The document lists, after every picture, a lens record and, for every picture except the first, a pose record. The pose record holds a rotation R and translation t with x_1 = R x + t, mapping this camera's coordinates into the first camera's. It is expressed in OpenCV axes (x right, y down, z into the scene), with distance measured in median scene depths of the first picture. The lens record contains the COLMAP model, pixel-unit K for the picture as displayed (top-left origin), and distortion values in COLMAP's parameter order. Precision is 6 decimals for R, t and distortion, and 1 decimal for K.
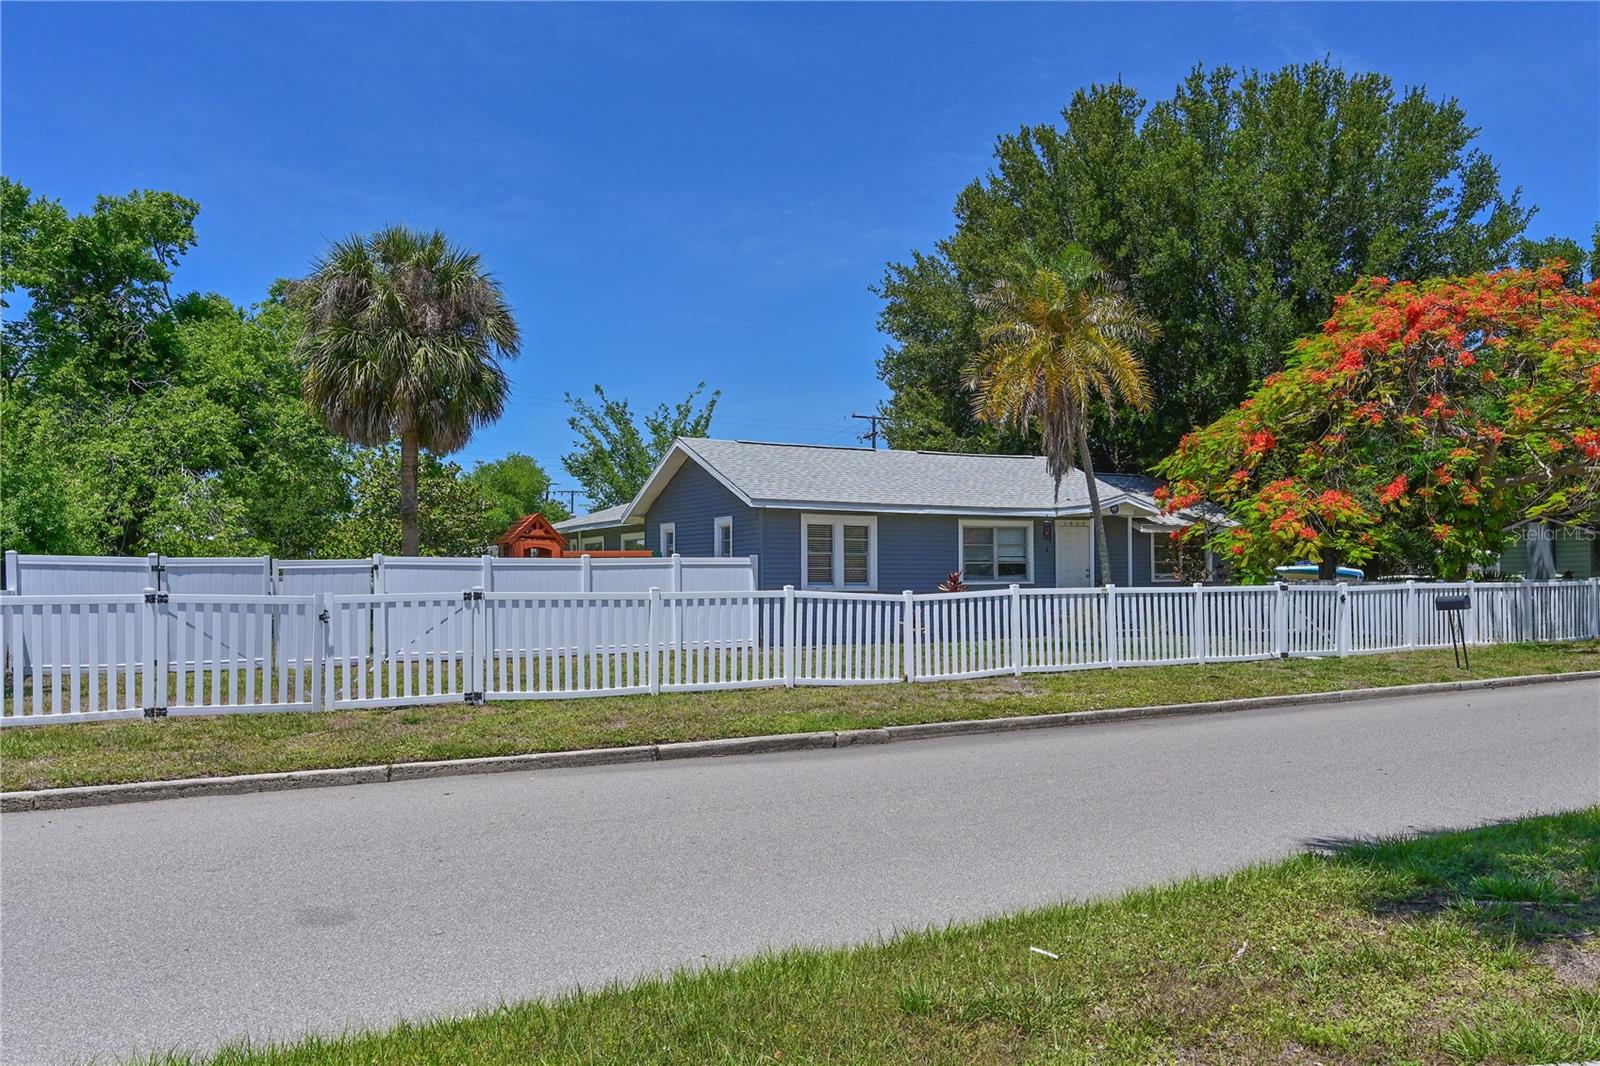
lens RADIAL K [[1031.0, 0, 799.6], [0, 1031.0, 541.2], [0, 0, 1]] dist [0.041368, -0.000096]
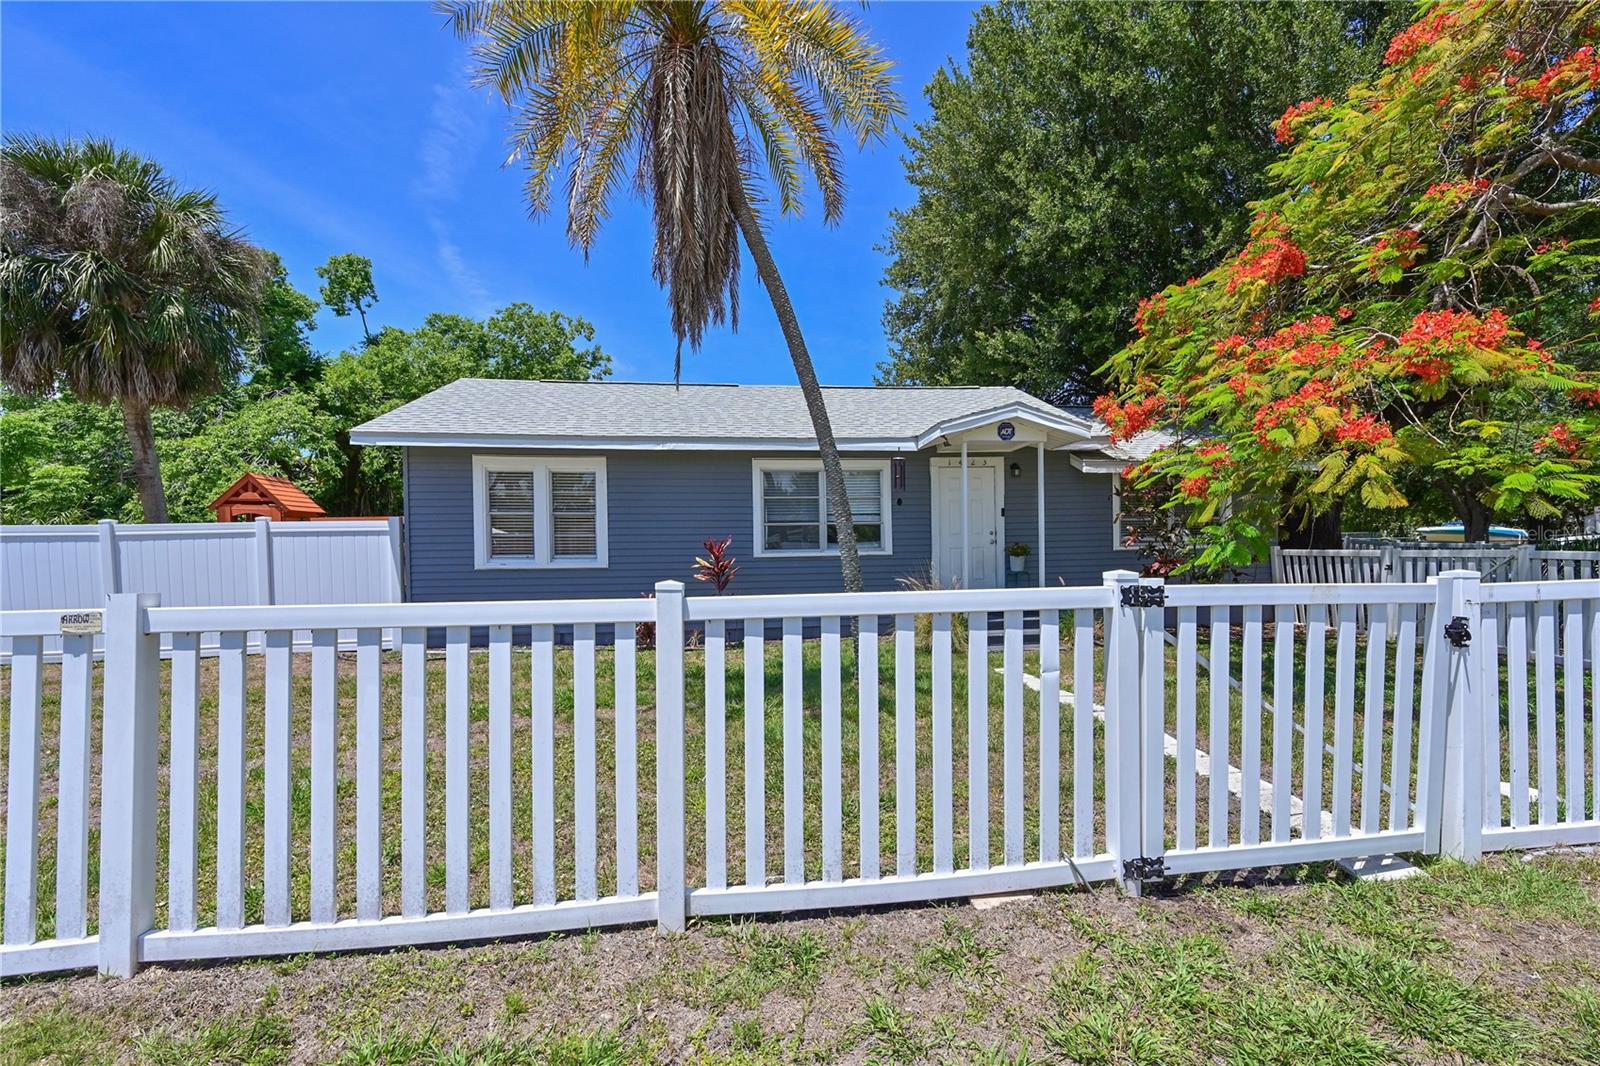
lens RADIAL K [[643.5, 0, 800.0], [0, 643.5, 533.0], [0, 0, 1]] dist [0.000059, 0.000163]
pose [[0.936933, -0.010498, -0.349352, 0.356542], [0.018421, 0.999643, 0.019364, 0.020417], [0.349024, -0.024578, 0.936792, 0.667309]]
